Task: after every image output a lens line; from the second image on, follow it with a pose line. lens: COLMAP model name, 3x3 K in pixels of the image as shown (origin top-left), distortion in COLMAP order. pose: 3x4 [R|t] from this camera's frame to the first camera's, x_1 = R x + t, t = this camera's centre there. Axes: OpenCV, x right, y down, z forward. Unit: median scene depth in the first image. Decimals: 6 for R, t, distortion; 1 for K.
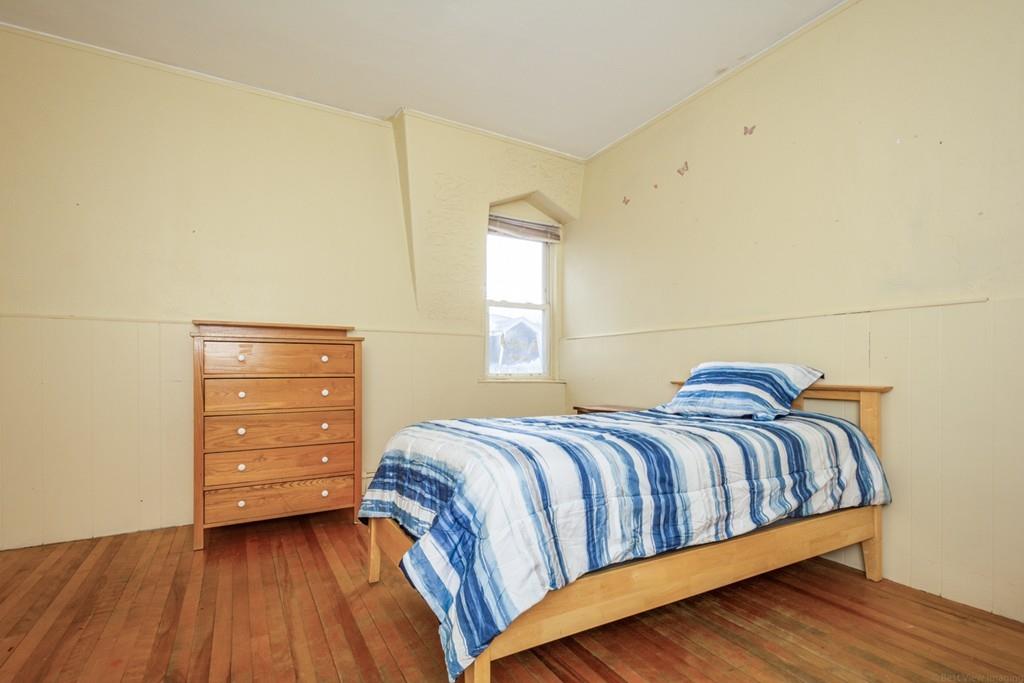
lens RADIAL K [[478.7, 0, 495.9], [0, 478.7, 366.5], [0, 0, 1]] dist [0.000331, -0.000524]
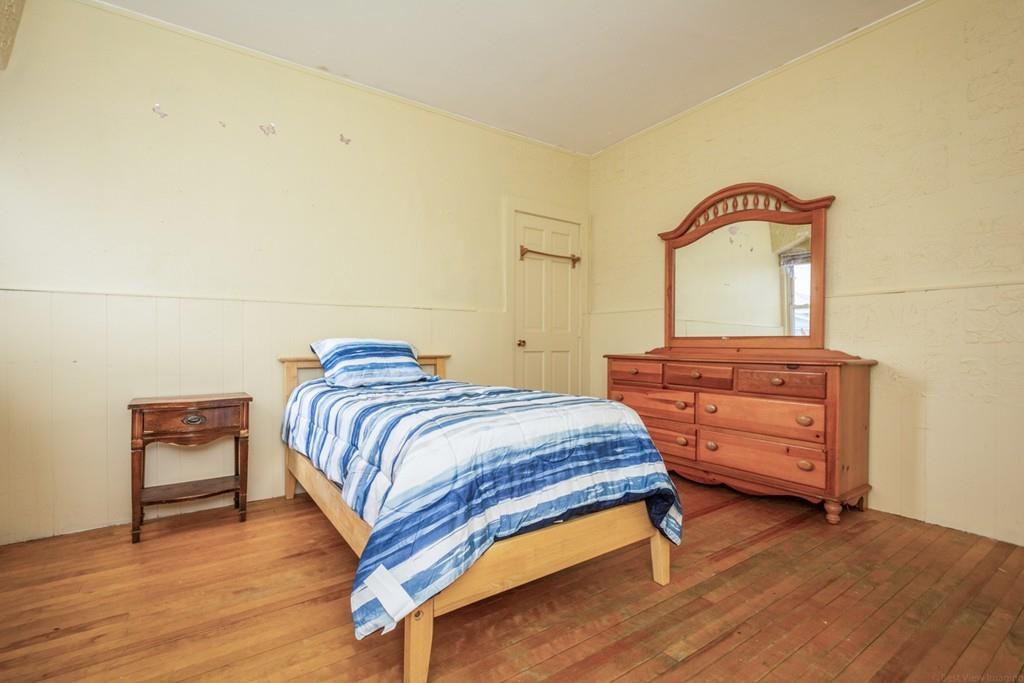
lens RADIAL K [[467.9, 0, 516.7], [0, 467.9, 347.3], [0, 0, 1]] dist [0.001638, -0.000050]
pose [[-0.117054, -0.008621, 0.993088, -0.799293], [-0.010625, 0.999916, 0.007428, -0.000598], [-0.993069, -0.009682, -0.117136, 0.865700]]
